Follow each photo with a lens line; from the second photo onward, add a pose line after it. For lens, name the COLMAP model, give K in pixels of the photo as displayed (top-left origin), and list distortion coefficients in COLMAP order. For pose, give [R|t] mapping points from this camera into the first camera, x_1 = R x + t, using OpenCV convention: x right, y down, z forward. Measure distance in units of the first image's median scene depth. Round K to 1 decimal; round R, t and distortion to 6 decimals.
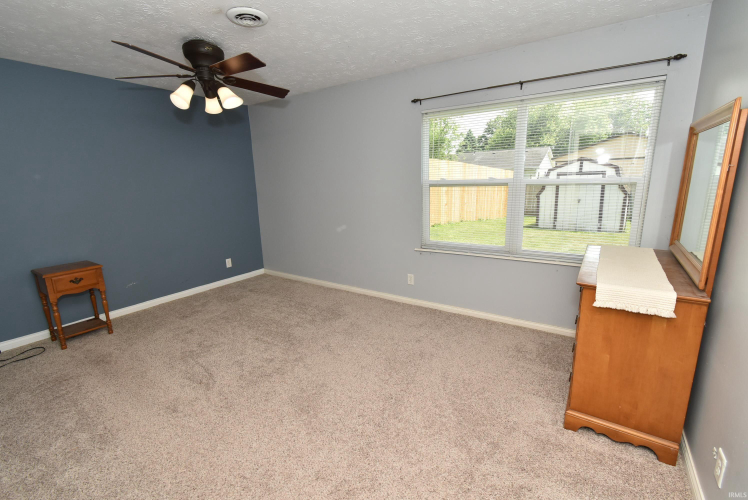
lens RADIAL K [[330.4, 0, 375.2], [0, 330.4, 250.2], [0, 0, 1]] dist [0.007338, -0.003934]
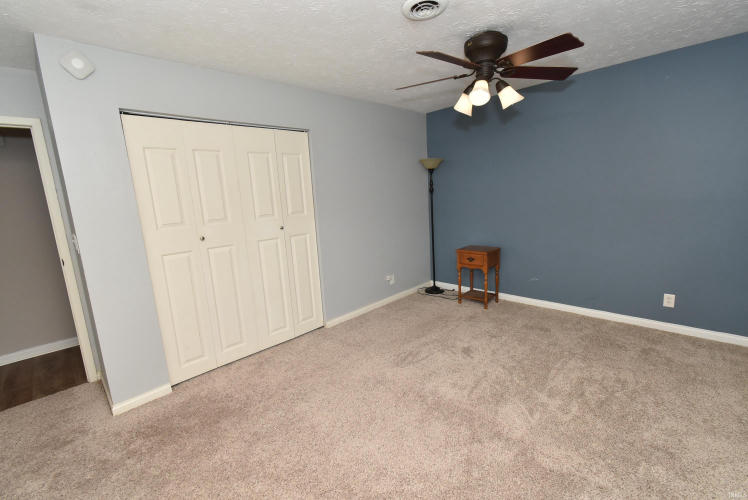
lens RADIAL K [[330.4, 0, 373.6], [0, 330.4, 250.3], [0, 0, 1]] dist [0.007338, -0.003934]
pose [[-0.201045, 0.204447, -0.958010, 0.372254], [-0.149956, 0.960028, 0.236347, -0.165245], [0.968036, 0.191176, -0.162350, 0.691444]]
